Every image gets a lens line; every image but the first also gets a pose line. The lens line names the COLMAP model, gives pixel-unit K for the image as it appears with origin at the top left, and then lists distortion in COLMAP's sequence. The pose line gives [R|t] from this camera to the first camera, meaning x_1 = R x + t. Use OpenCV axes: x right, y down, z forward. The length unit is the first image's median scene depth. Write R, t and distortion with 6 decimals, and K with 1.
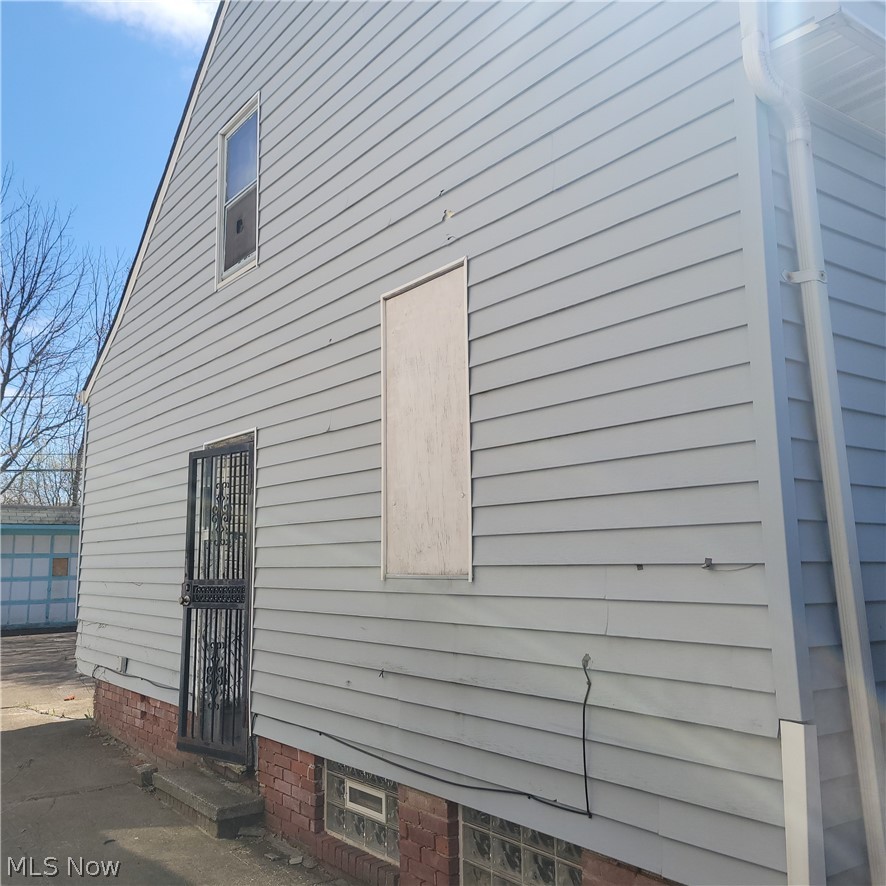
lens RADIAL K [[867.8, 0, 442.0], [0, 867.8, 423.3], [0, 0, 1]] dist [0.012445, 0.002296]
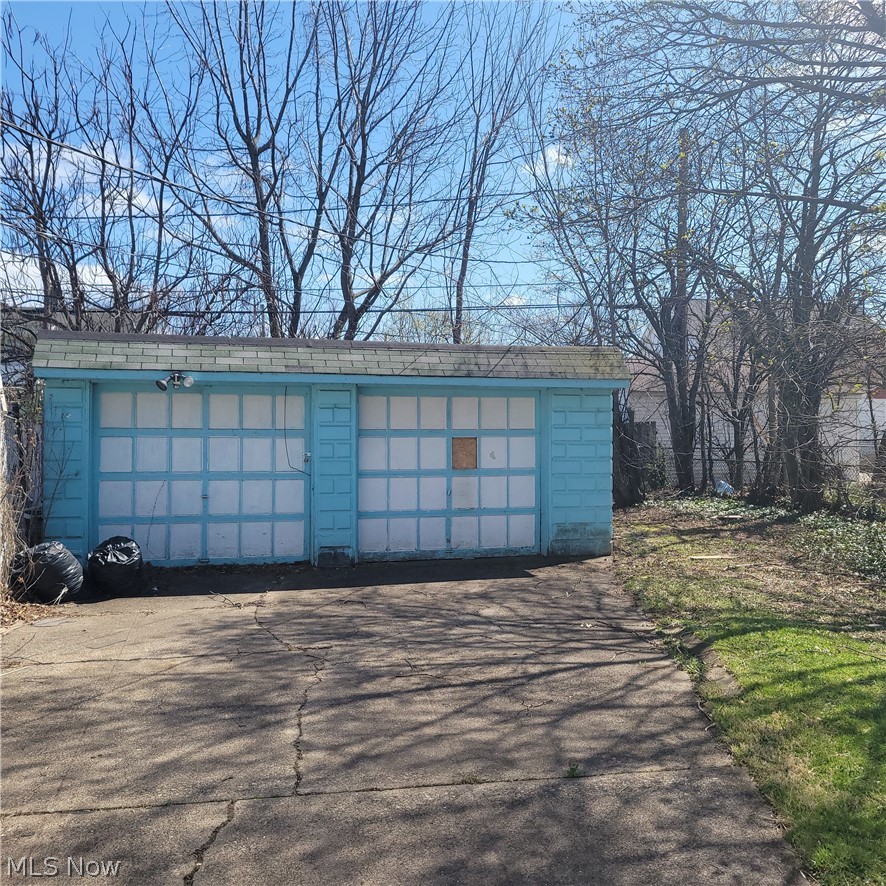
lens RADIAL K [[867.8, 0, 442.0], [0, 867.8, 423.3], [0, 0, 1]] dist [0.012445, 0.002296]
pose [[0.927540, 0.008237, -0.373632, -0.245840], [0.048061, 0.988826, 0.141112, 0.067106], [0.370620, -0.148845, 0.916780, 0.489287]]
